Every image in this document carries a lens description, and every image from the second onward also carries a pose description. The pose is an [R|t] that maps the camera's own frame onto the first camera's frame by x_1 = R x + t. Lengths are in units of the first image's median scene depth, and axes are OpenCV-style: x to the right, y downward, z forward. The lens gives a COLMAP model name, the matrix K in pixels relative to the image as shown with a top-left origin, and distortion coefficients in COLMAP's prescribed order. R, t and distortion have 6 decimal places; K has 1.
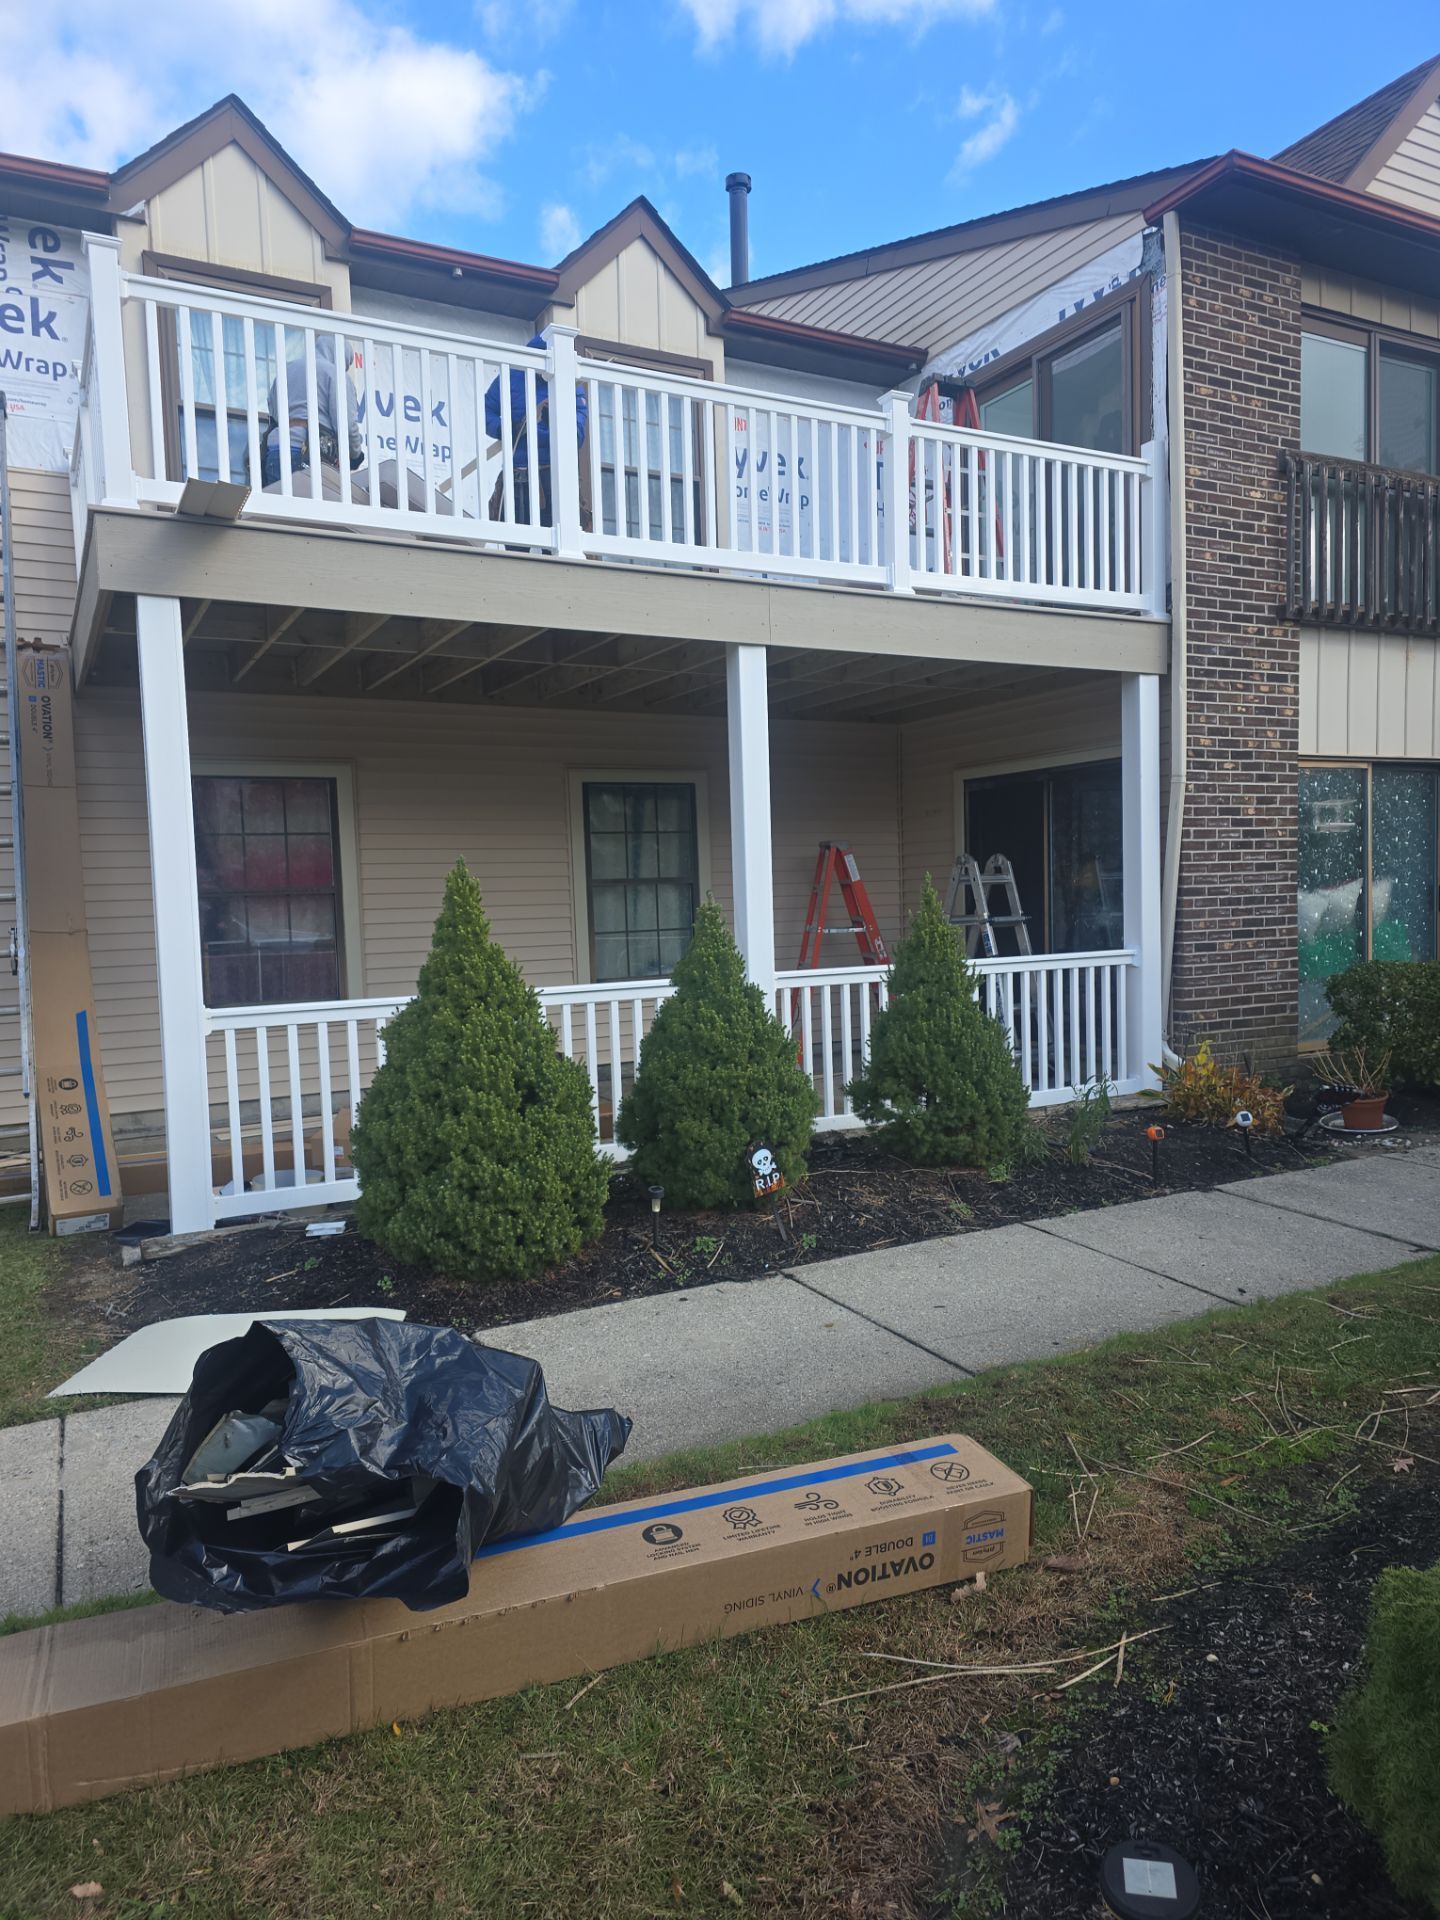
lens RADIAL K [[1281.9, 0, 737.4], [0, 1281.9, 959.2], [0, 0, 1]] dist [0.059128, -0.046044]
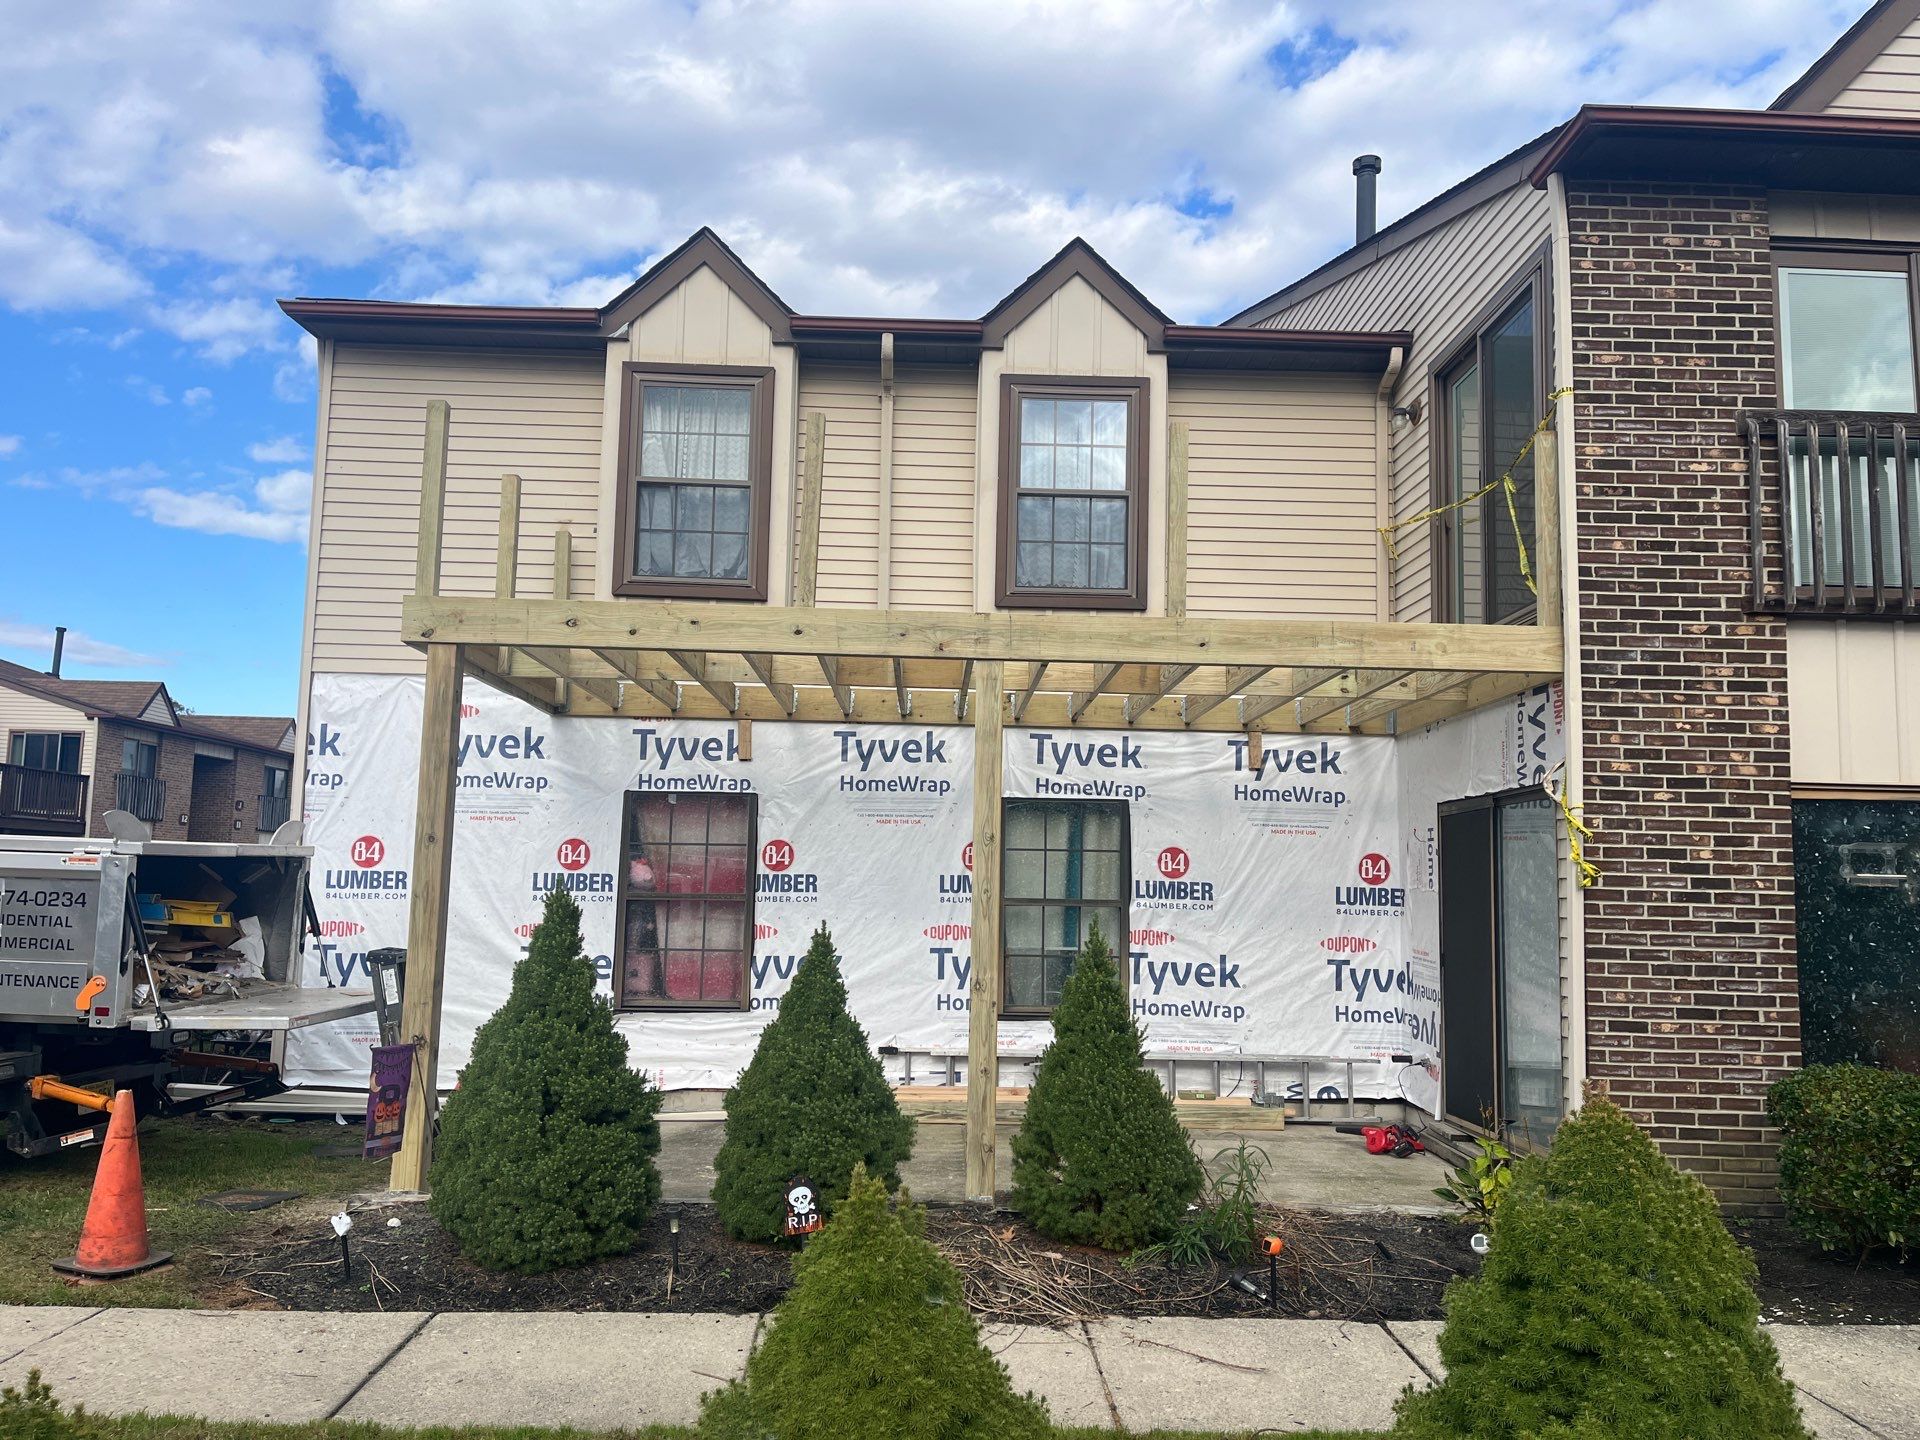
lens RADIAL K [[1445.3, 0, 970.2], [0, 1445.3, 733.7], [0, 0, 1]] dist [0.089483, -0.108906]
pose [[0.889762, -0.003582, -0.456411, 0.415829], [-0.071852, 0.986401, -0.147816, -0.024238], [0.450734, 0.164316, 0.877405, 0.013276]]
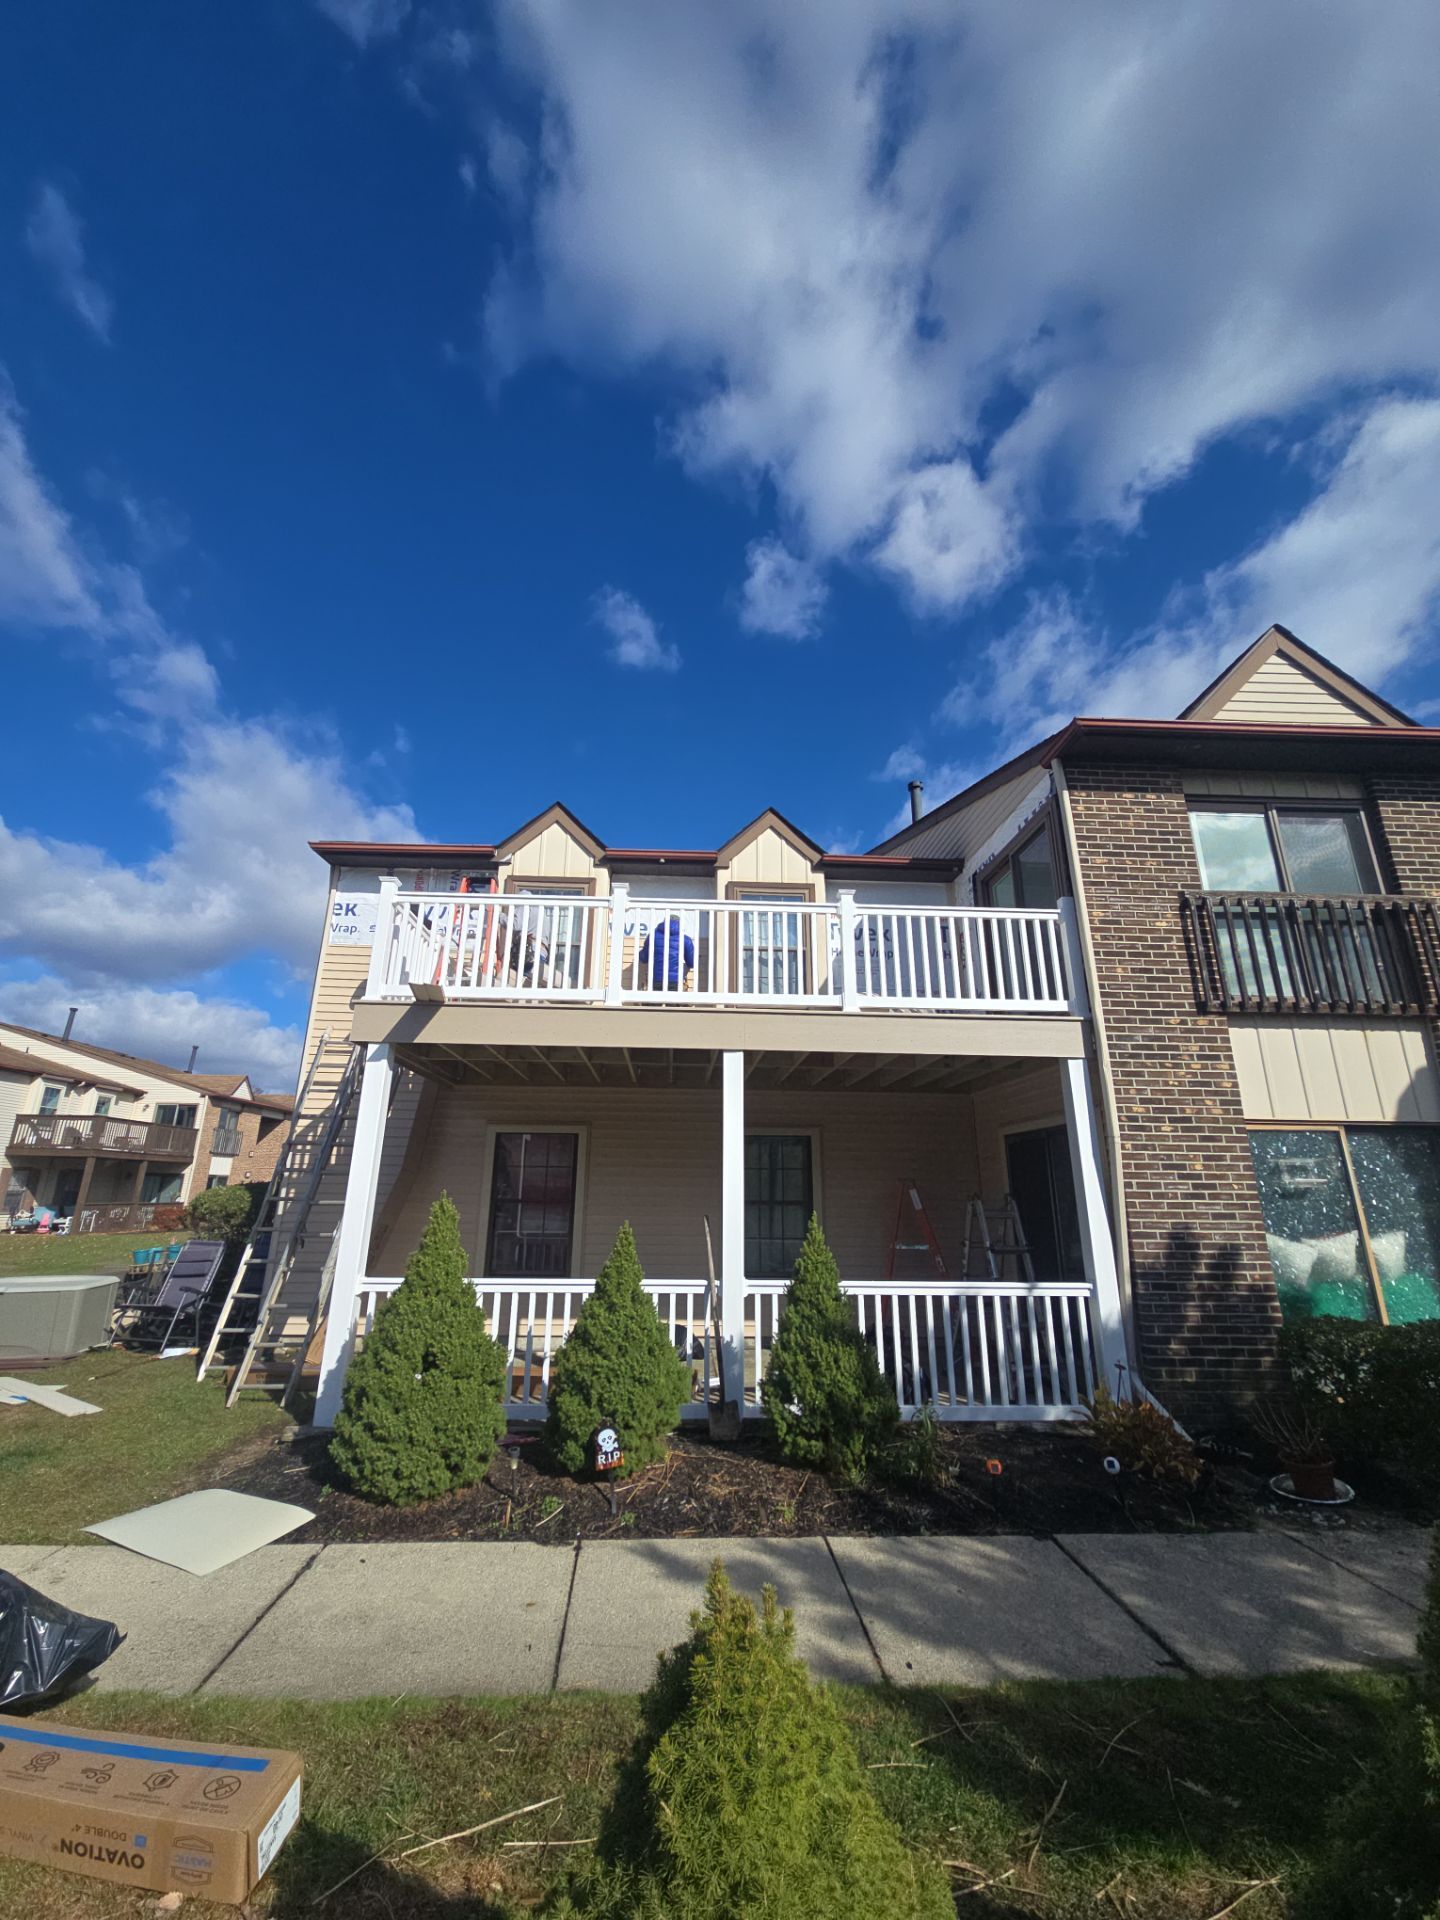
lens RADIAL K [[772.0, 0, 709.0], [0, 772.0, 957.4], [0, 0, 1]] dist [0.000396, -0.000122]
pose [[0.899641, -0.091132, -0.427013, 0.319034], [-0.061081, 0.942092, -0.329745, -0.034283], [0.432336, 0.322735, 0.841978, 0.139430]]
